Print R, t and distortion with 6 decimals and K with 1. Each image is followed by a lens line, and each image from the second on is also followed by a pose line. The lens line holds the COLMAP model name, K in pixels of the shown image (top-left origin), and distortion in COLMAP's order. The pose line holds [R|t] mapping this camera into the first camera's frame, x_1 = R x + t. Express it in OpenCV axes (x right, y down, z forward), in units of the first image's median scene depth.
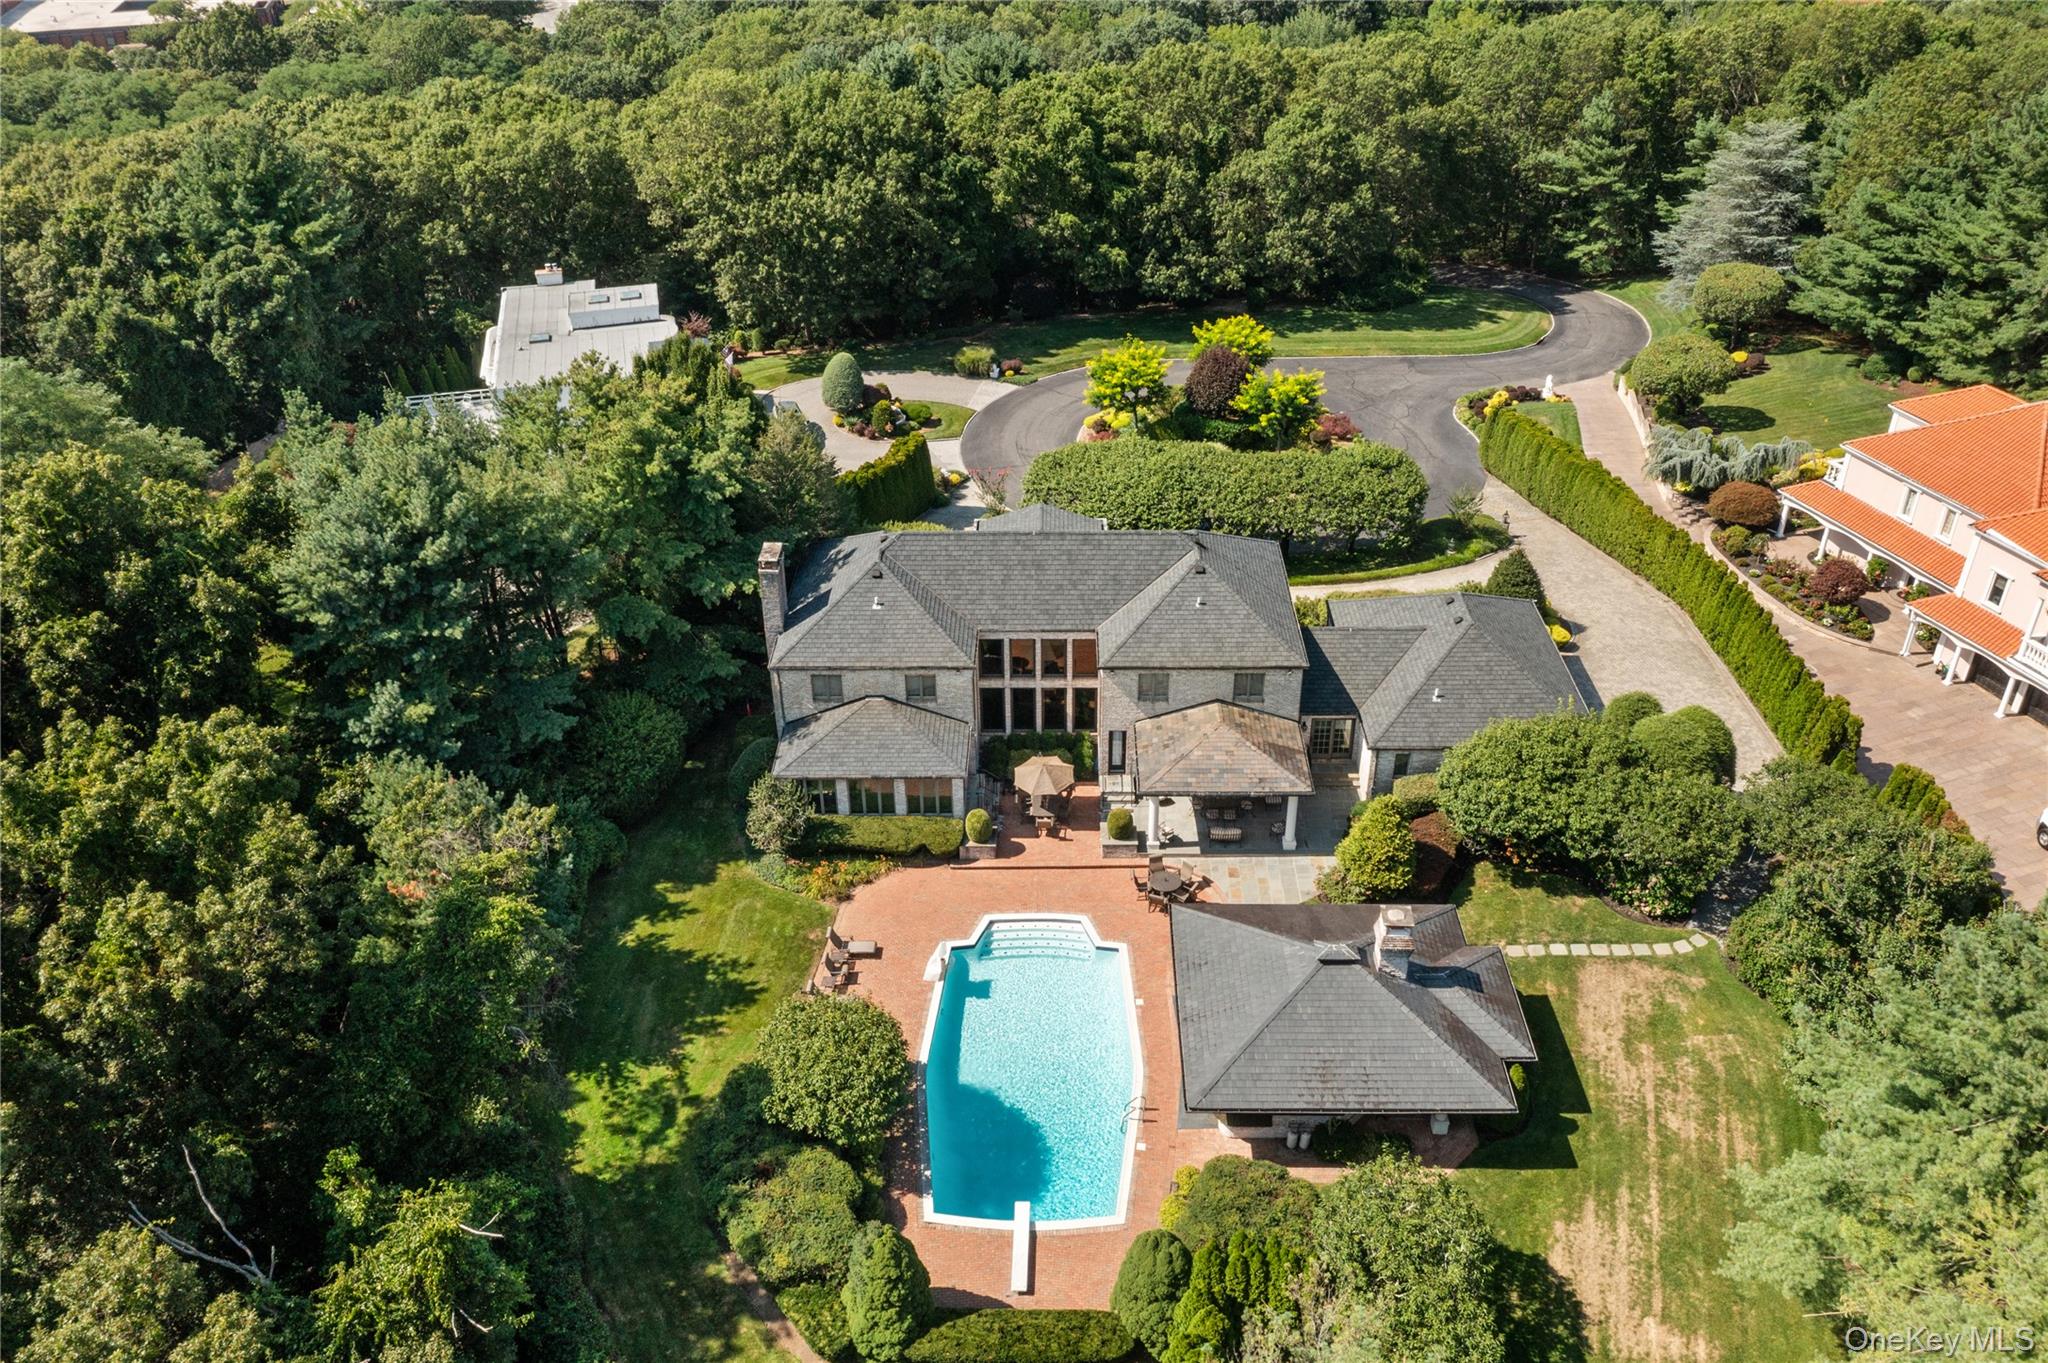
lens RADIAL K [[1607.1, 0, 1024.0], [0, 1607.1, 681.5], [0, 0, 1]] dist [-0.013089, 0.003597]
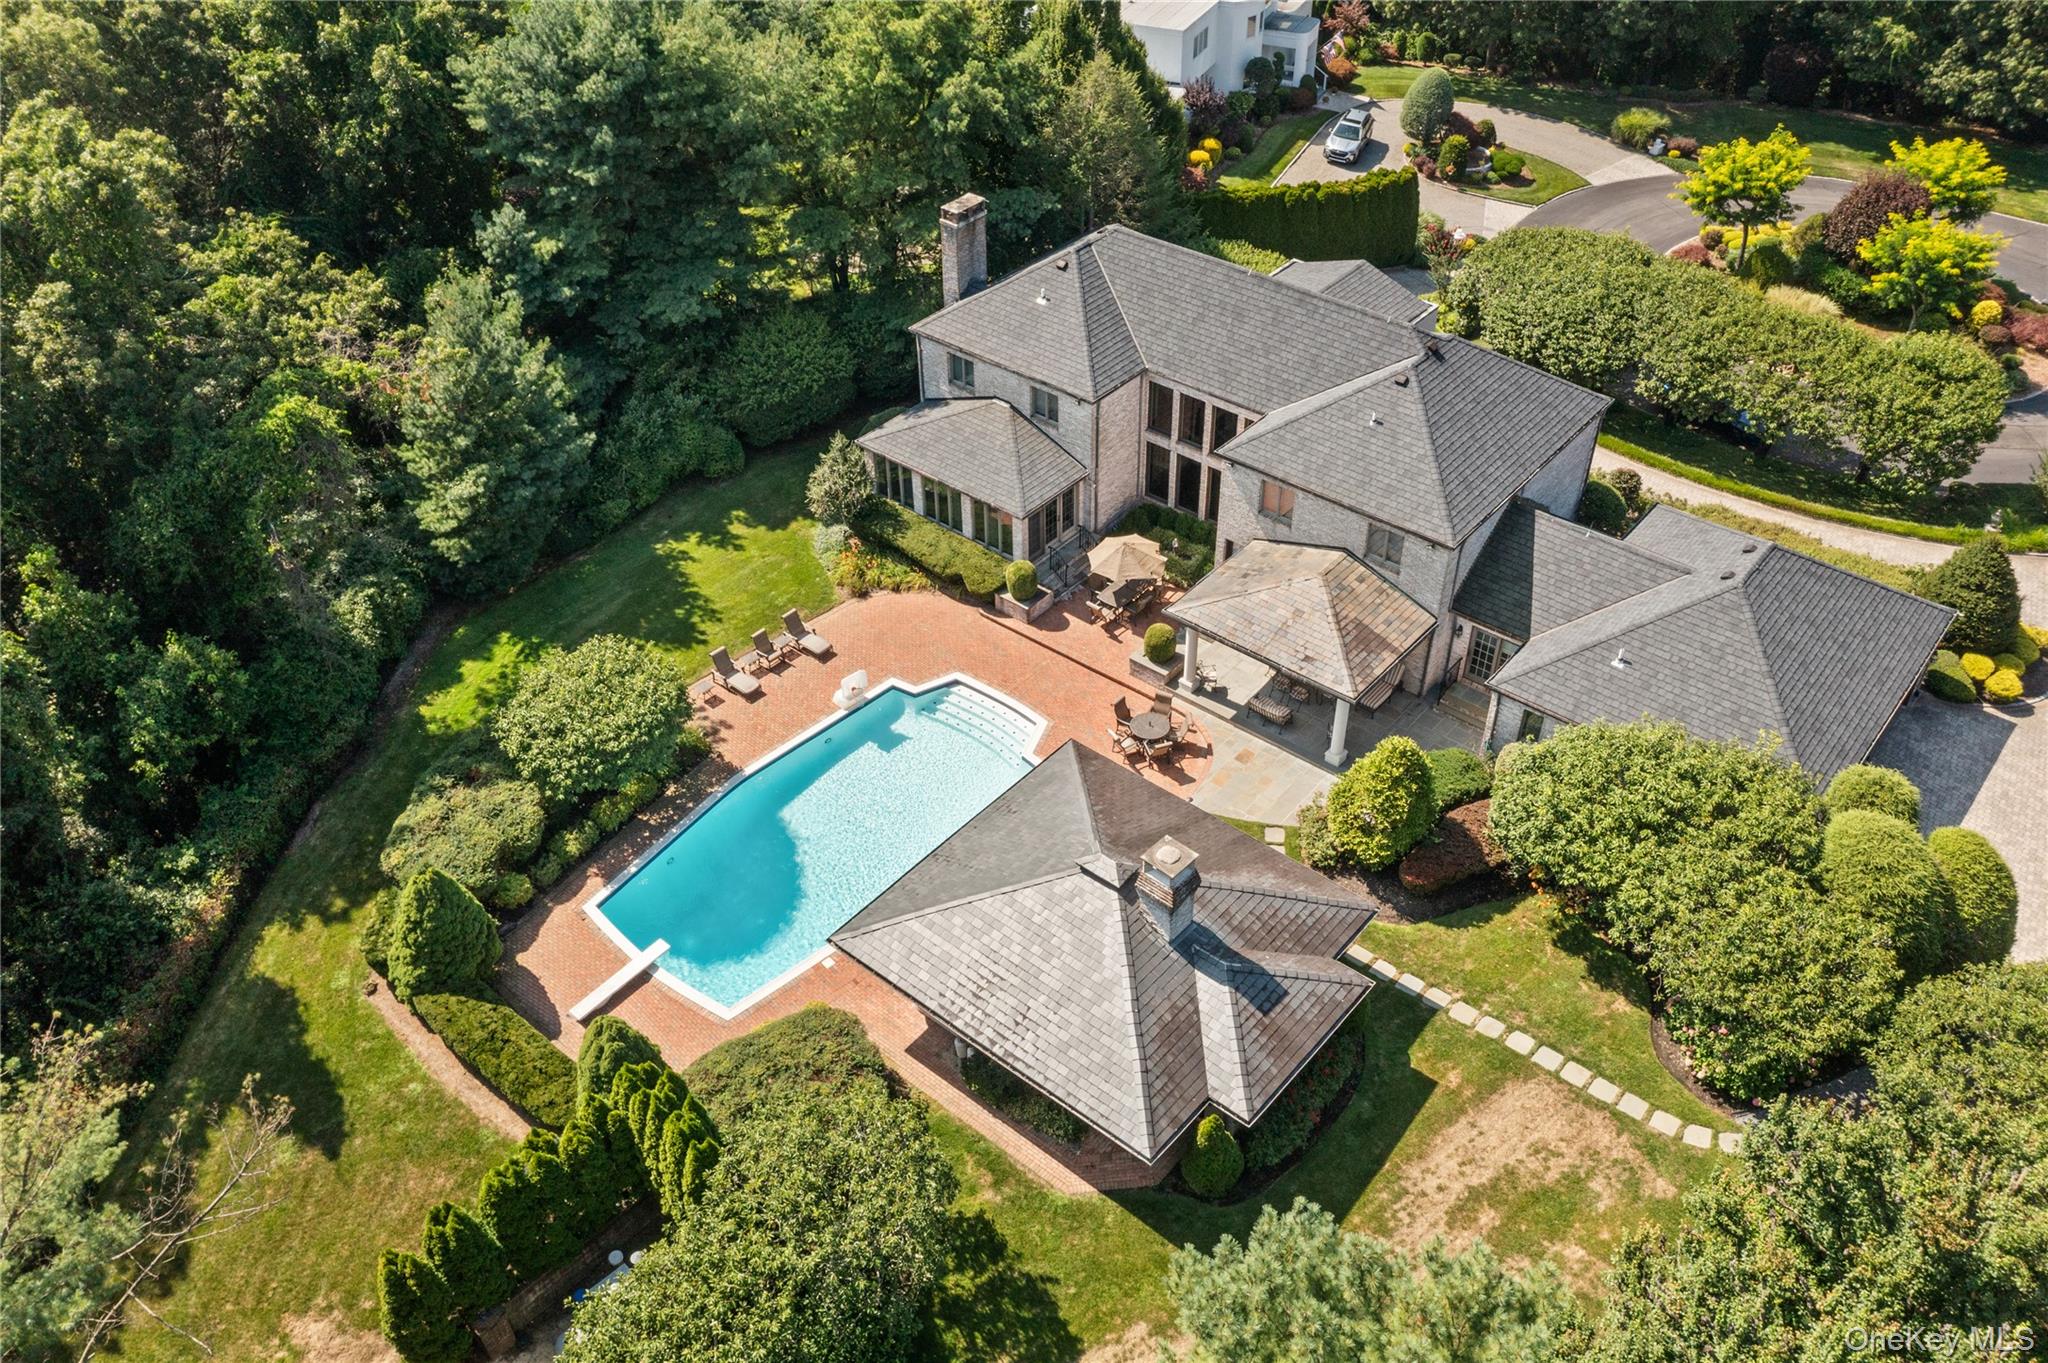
lens RADIAL K [[1607.1, 0, 1024.0], [0, 1607.1, 681.5], [0, 0, 1]] dist [-0.013089, 0.003597]
pose [[0.775957, 0.404420, -0.484081, 0.395191], [-0.330281, 0.914308, 0.234425, -0.059025], [0.537405, -0.022021, 0.843036, 0.278540]]
